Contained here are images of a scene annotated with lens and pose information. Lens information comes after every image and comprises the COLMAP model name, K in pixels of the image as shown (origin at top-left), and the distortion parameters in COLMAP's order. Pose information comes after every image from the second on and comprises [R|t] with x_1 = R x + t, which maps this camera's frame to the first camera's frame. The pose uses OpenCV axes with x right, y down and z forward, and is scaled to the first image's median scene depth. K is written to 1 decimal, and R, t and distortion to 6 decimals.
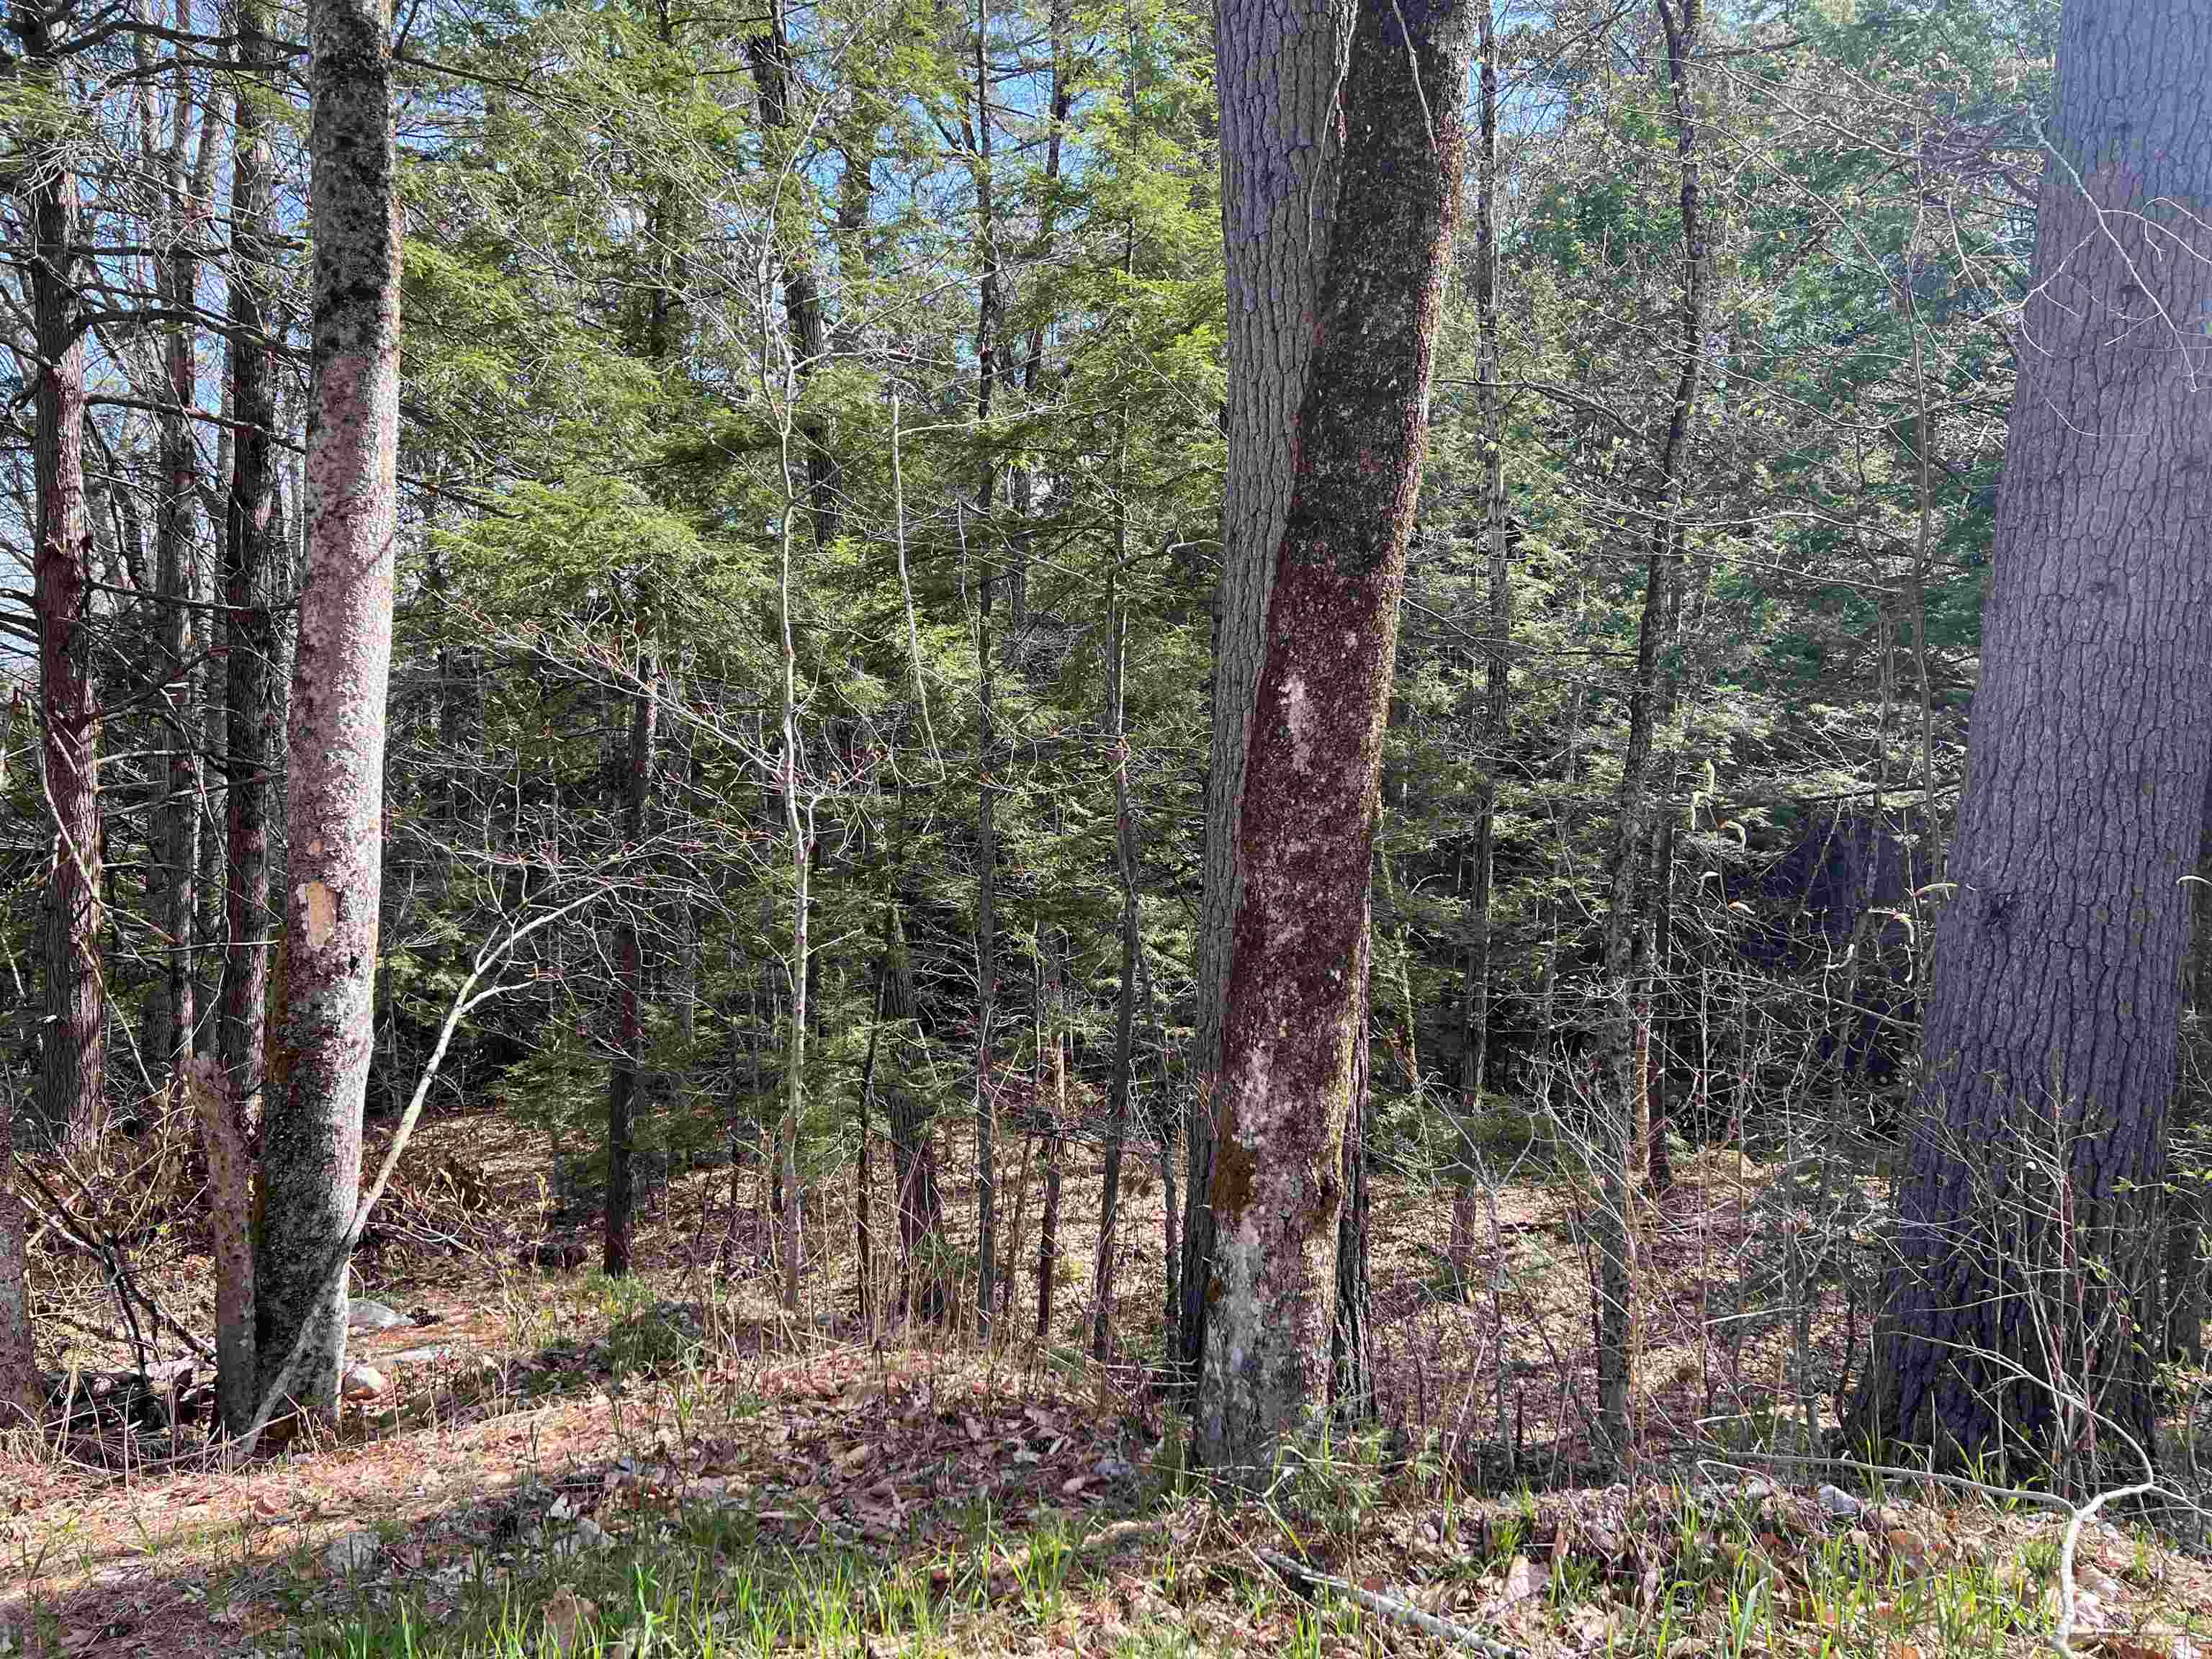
lens RADIAL K [[1700.5, 0, 1104.4], [0, 1700.5, 832.8], [0, 0, 1]] dist [0.038839, -0.063039]
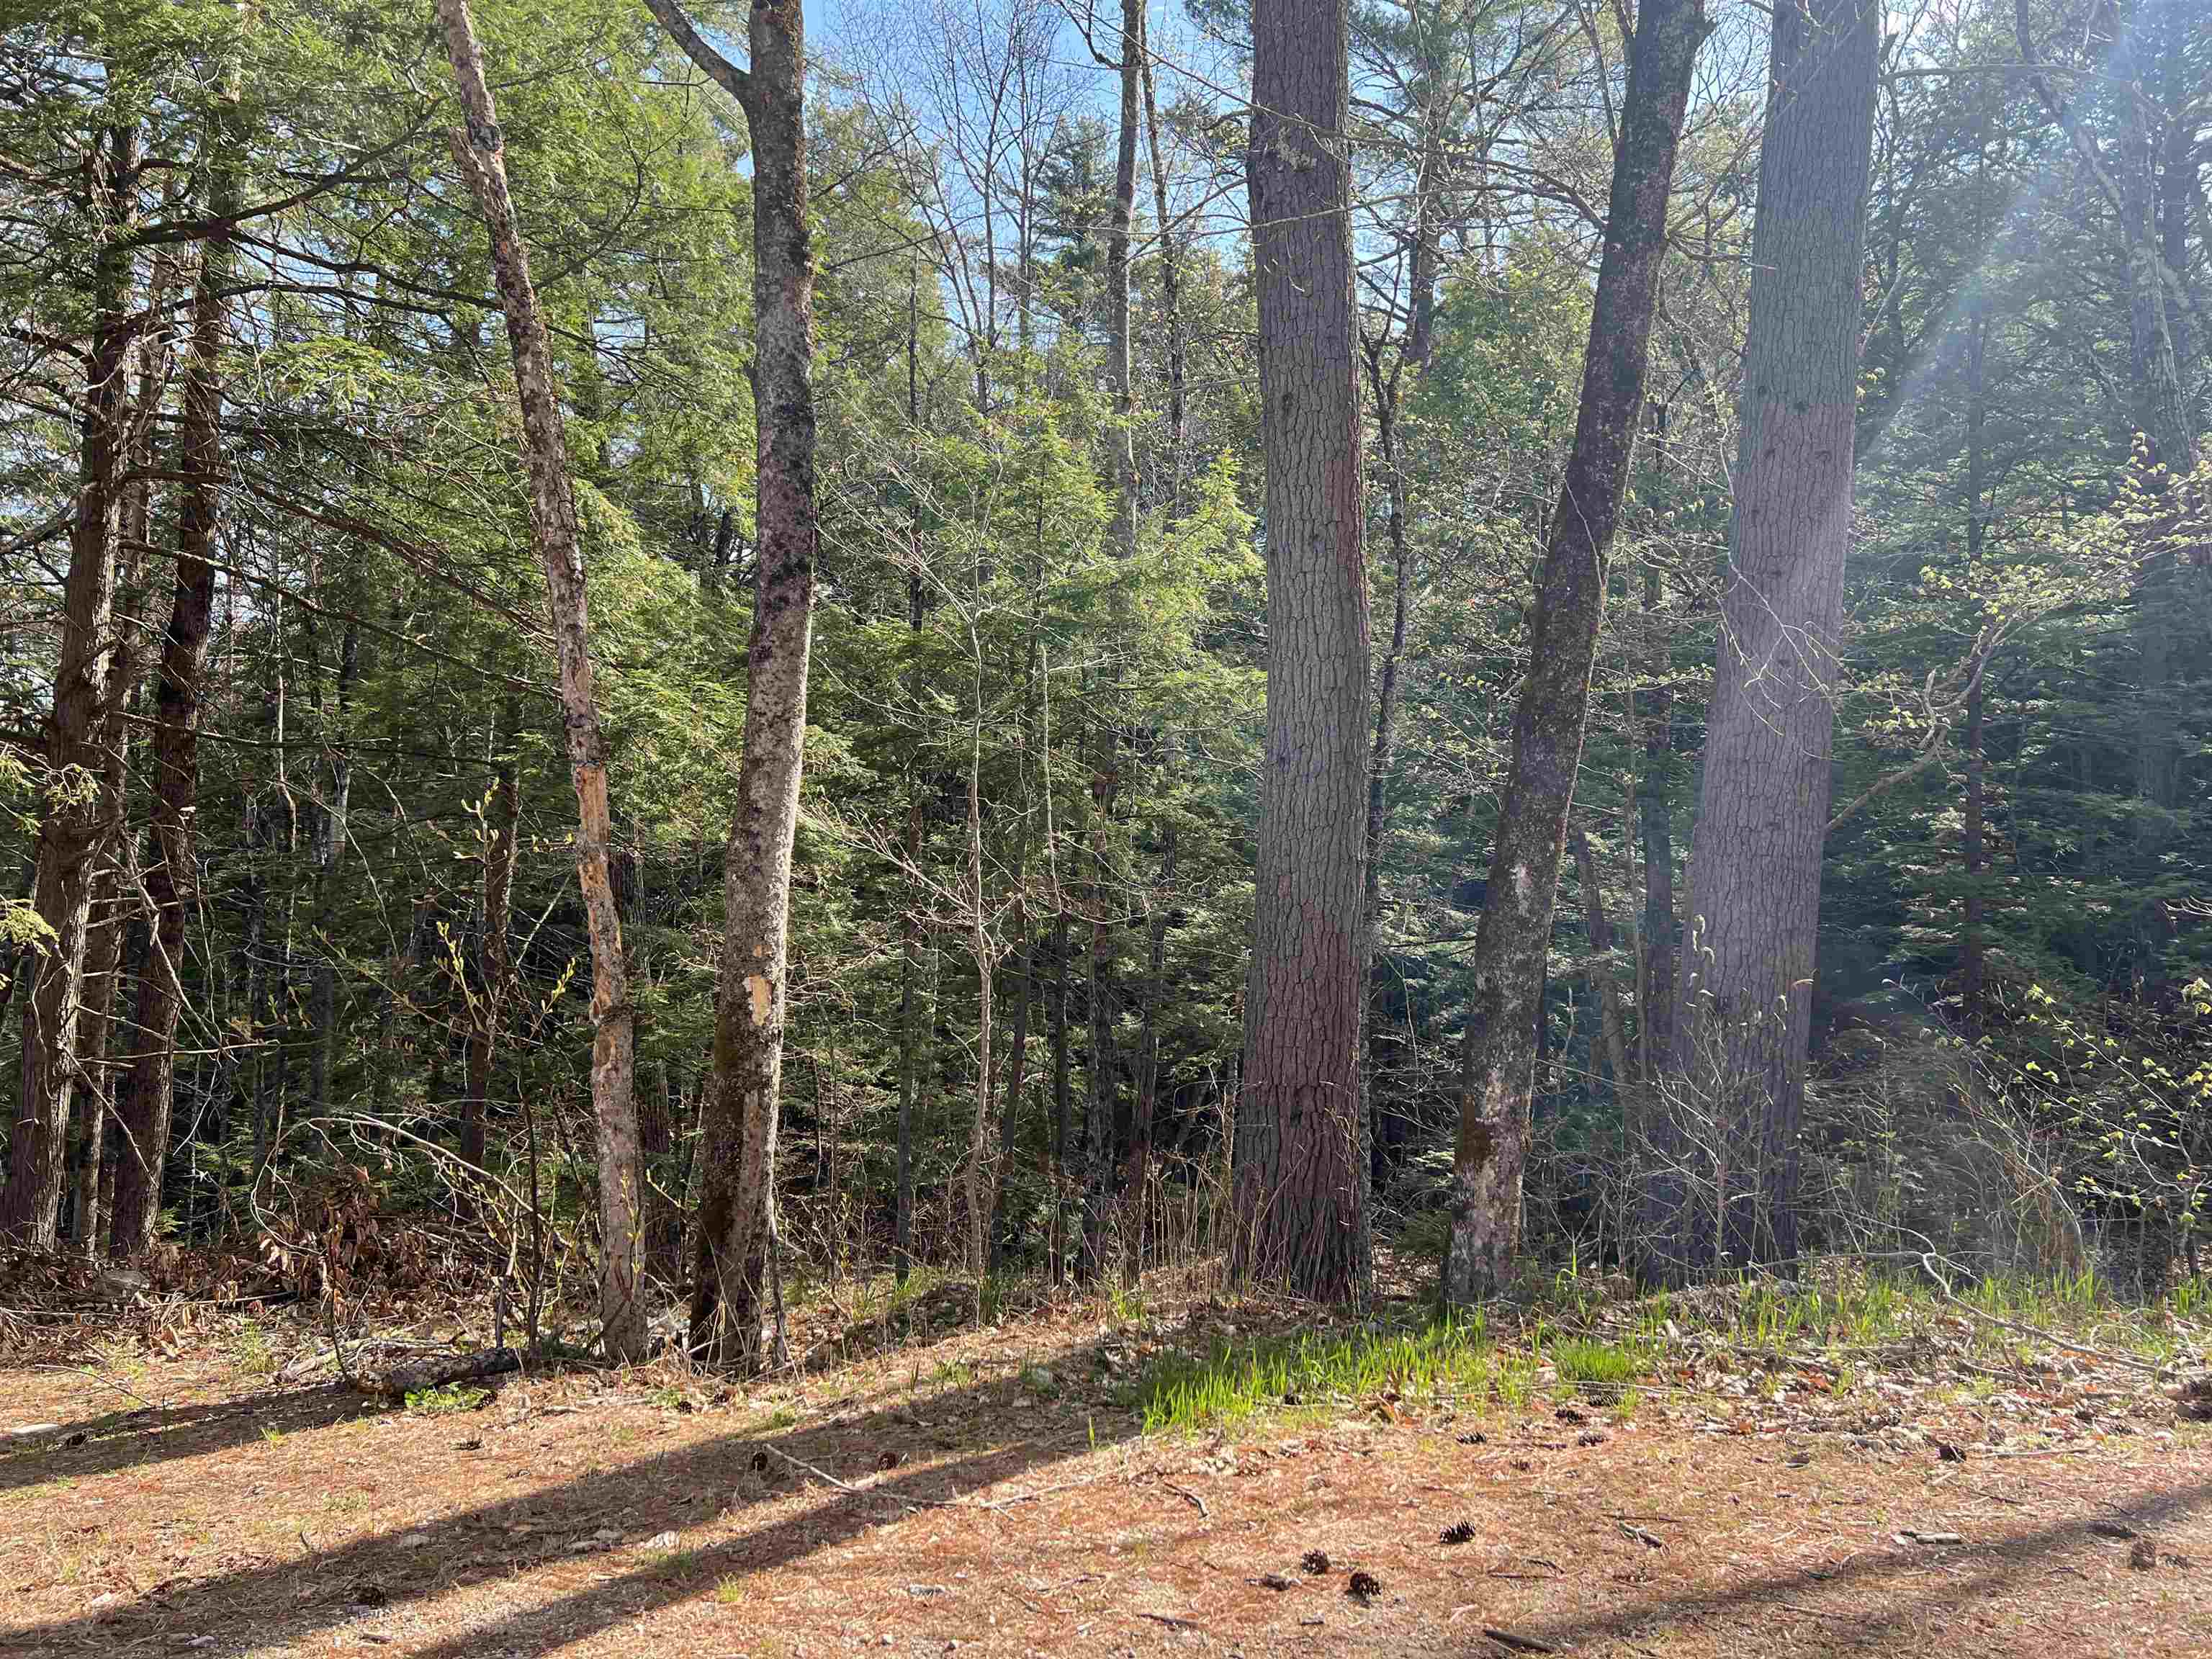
lens RADIAL K [[1700.5, 0, 1065.2], [0, 1700.5, 842.0], [0, 0, 1]] dist [0.038839, -0.063039]
pose [[0.936896, 0.041289, 0.347160, -0.955856], [-0.012915, 0.996411, -0.083652, 0.043797], [-0.349369, 0.073890, 0.934067, -0.539530]]
